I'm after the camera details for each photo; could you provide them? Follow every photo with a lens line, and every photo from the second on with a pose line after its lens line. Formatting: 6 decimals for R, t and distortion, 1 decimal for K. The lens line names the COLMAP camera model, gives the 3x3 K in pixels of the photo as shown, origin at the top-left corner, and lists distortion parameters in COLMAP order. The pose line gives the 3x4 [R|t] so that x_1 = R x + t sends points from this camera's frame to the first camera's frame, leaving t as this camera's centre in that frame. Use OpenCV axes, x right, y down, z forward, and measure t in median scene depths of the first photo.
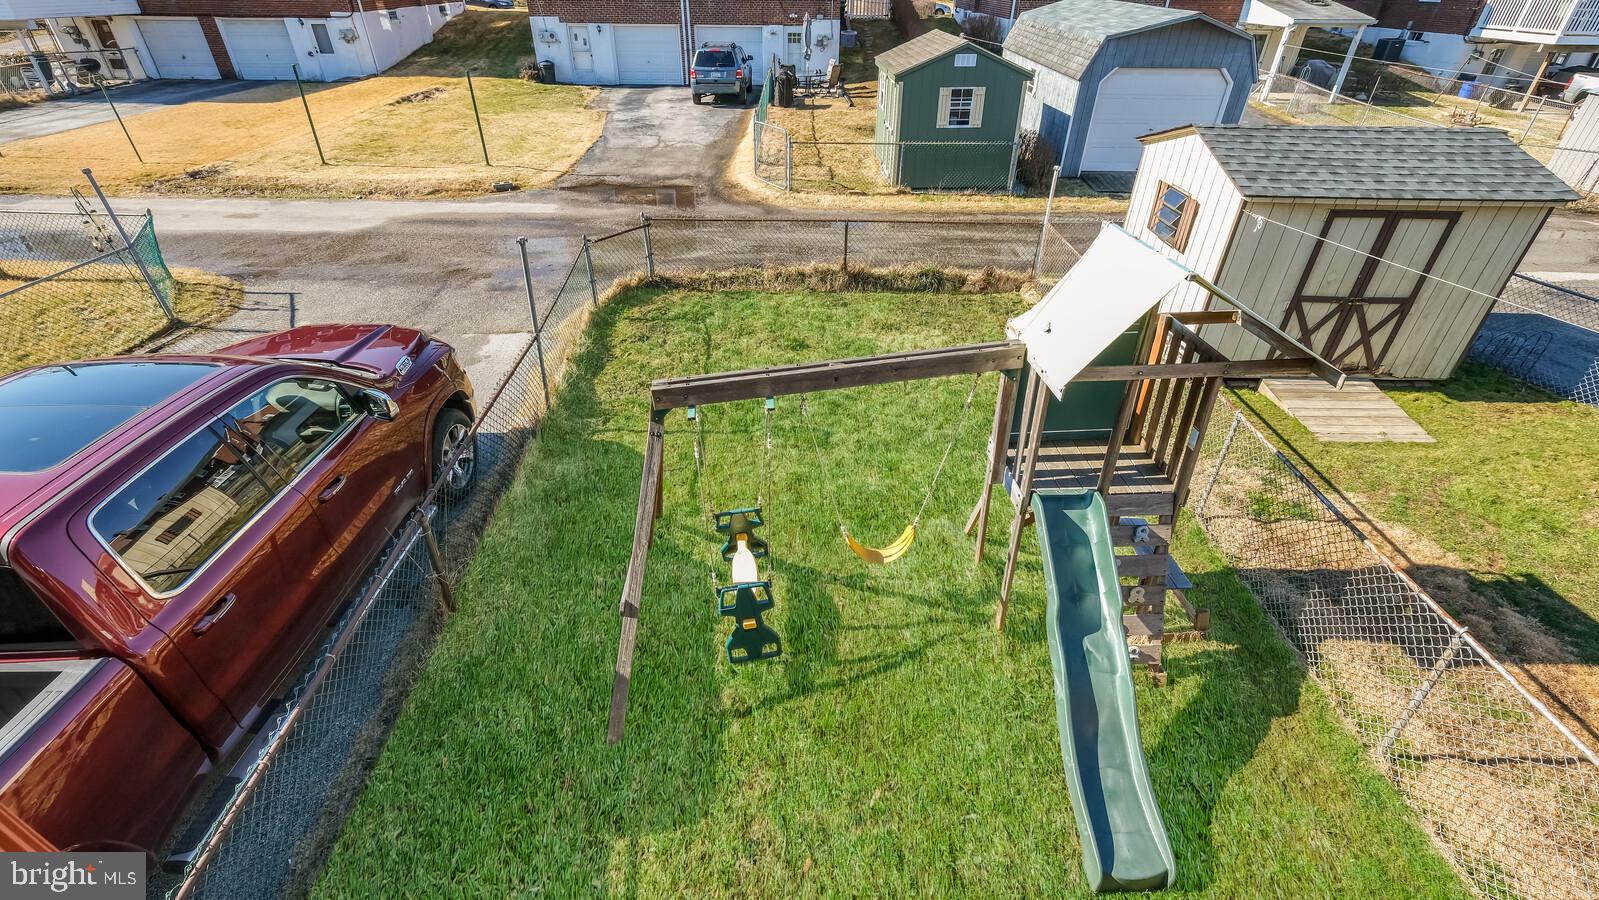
lens RADIAL K [[705.0, 0, 799.5], [0, 705.0, 450.0], [0, 0, 1]] dist [-0.000626, 0.000084]
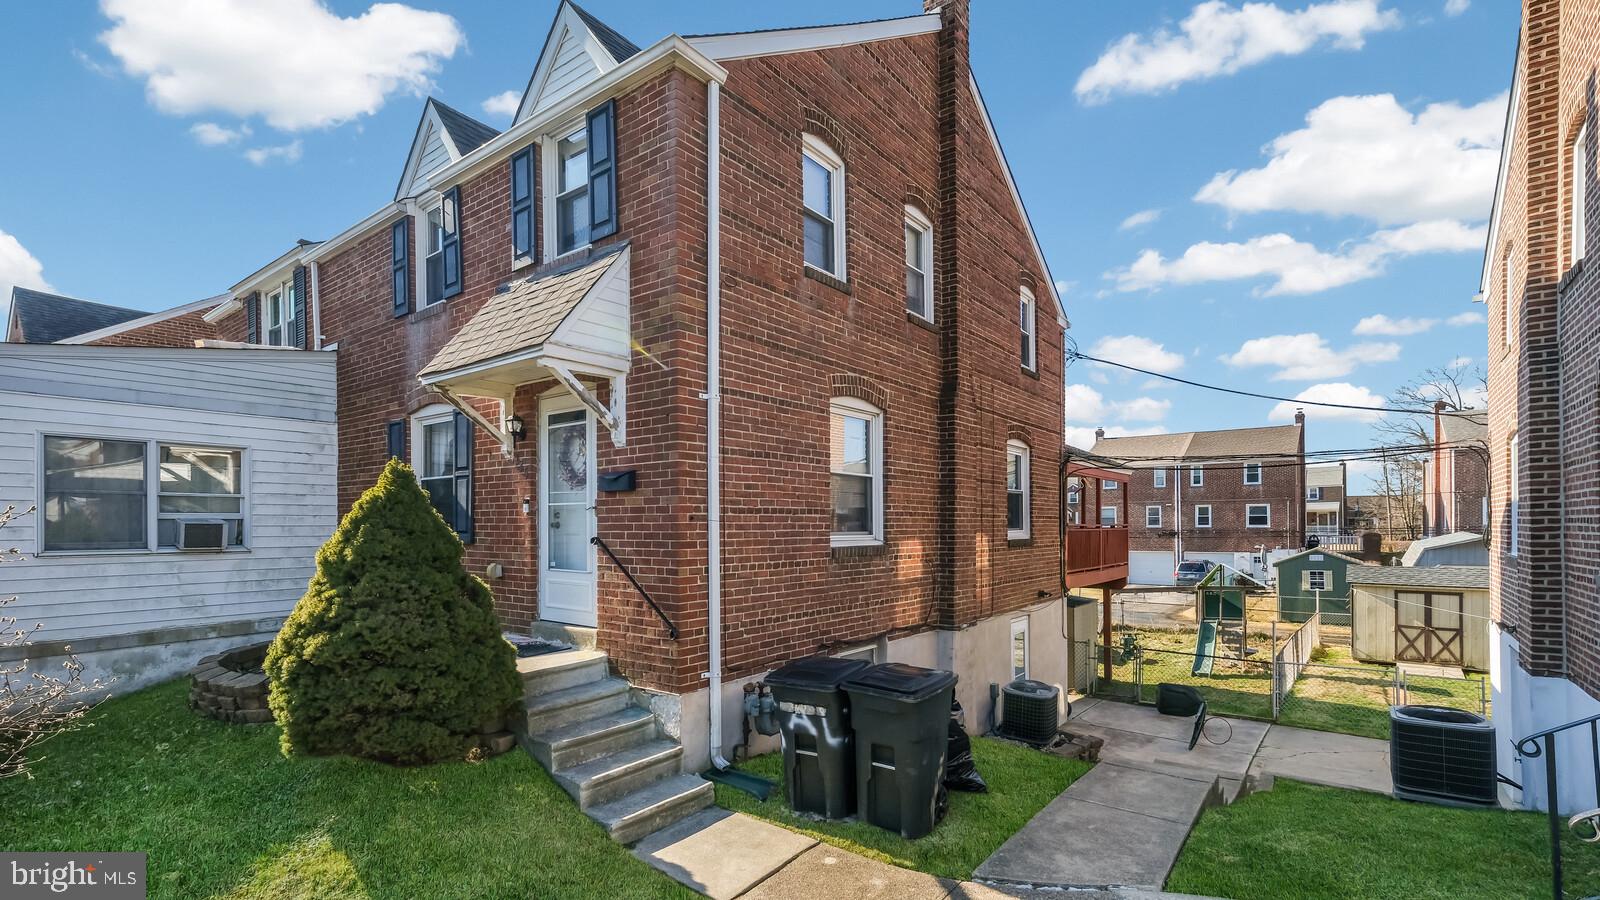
lens RADIAL K [[739.5, 0, 798.7], [0, 739.5, 526.7], [0, 0, 1]] dist [0.002253, 0.000129]
pose [[0.788458, -0.016922, -0.614855, 0.624489], [-0.334620, 0.826954, -0.451859, 1.285700], [0.516103, 0.562015, 0.646356, -1.822778]]
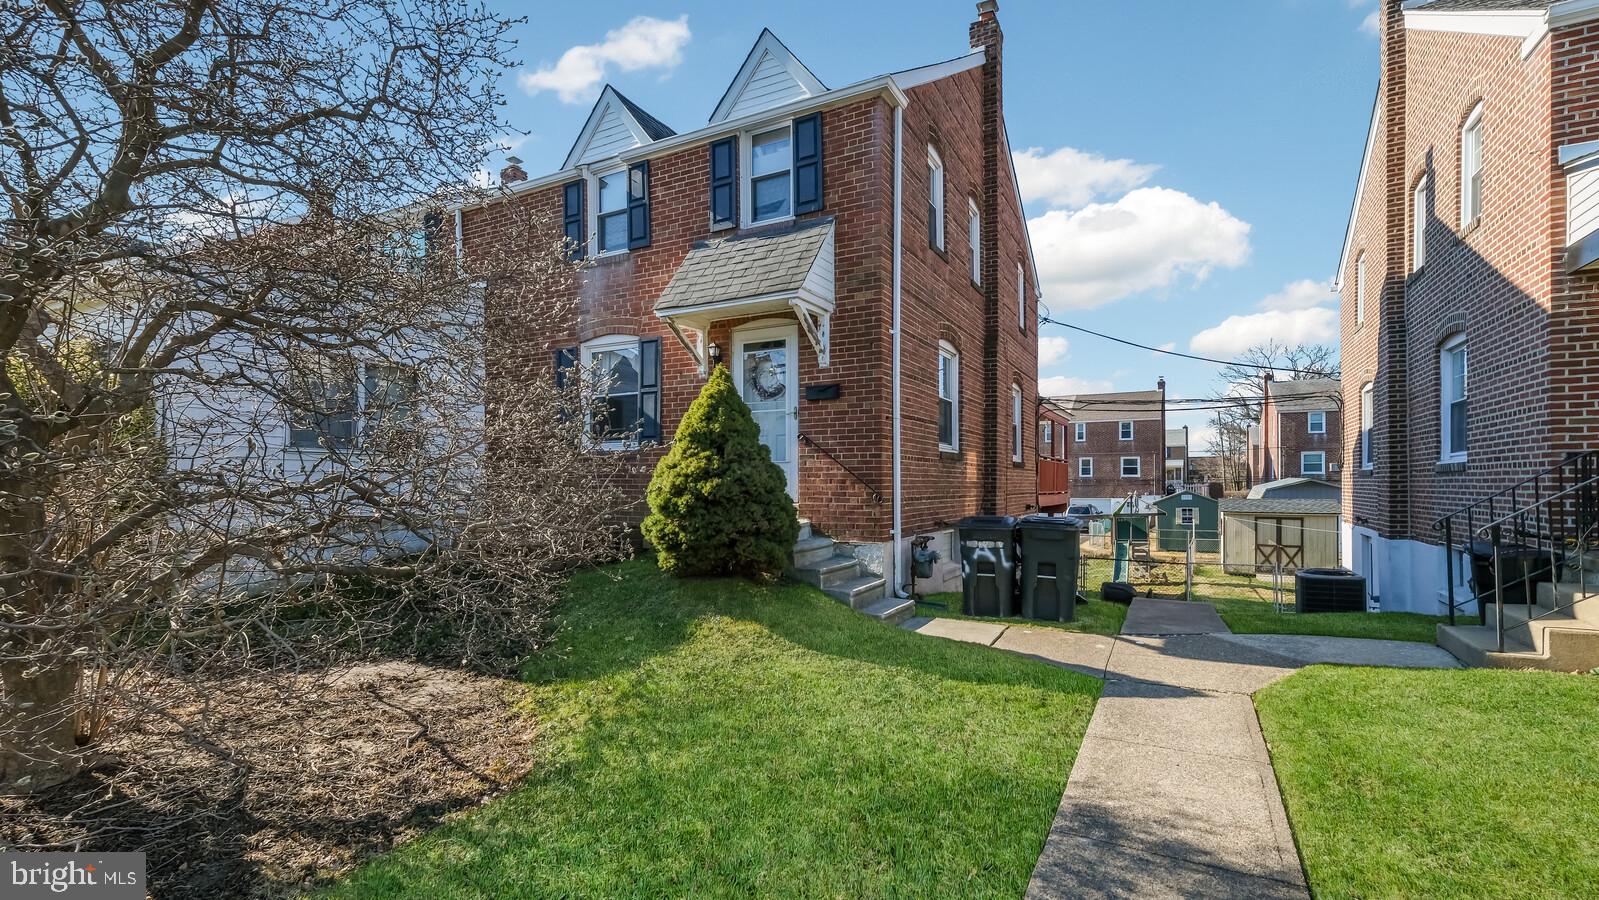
lens RADIAL K [[720.3, 0, 800.3], [0, 720.3, 482.2], [0, 0, 1]] dist [0.000651, 0.000195]
pose [[0.874815, -0.016041, -0.484192, 0.467266], [-0.262929, 0.823727, -0.502338, 1.589756], [0.406900, 0.566760, 0.716391, -2.122284]]
